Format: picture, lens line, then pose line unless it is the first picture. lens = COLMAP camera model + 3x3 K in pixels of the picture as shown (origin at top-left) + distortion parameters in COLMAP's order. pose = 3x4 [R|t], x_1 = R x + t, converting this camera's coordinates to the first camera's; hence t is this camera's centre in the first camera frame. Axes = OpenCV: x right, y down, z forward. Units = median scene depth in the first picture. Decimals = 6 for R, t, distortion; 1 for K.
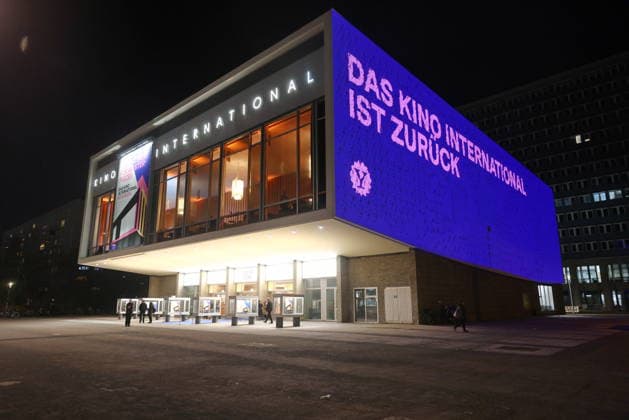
lens RADIAL K [[445.8, 0, 310.6], [0, 445.8, 204.8], [0, 0, 1]] dist [-0.012108, -0.010718]
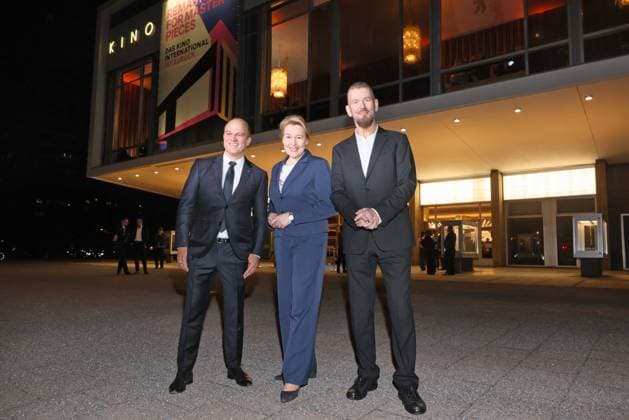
lens RADIAL K [[445.8, 0, 331.3], [0, 445.8, 211.7], [0, 0, 1]] dist [-0.012108, -0.010718]
pose [[0.988741, 0.022836, 0.147881, -0.370147], [-0.042191, 0.990733, 0.129103, 0.117204], [-0.143563, -0.133889, 0.980542, 0.444993]]
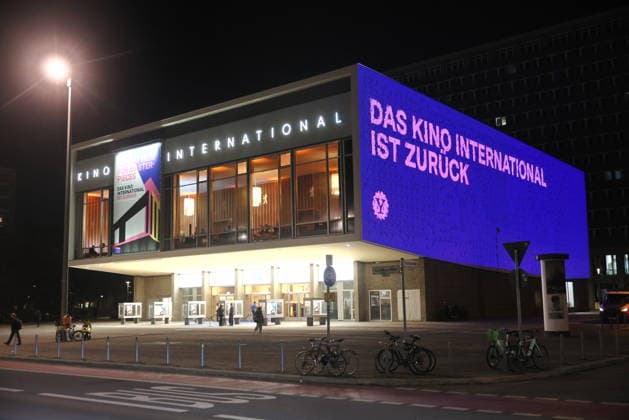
lens RADIAL K [[759.3, 0, 318.9], [0, 759.3, 206.8], [0, 0, 1]] dist [0.024299, 0.000000]
pose [[0.997156, -0.006474, 0.075092, -0.160088], [-0.000890, 0.995223, 0.097623, -0.193801], [-0.075365, -0.097412, 0.992386, -0.798914]]
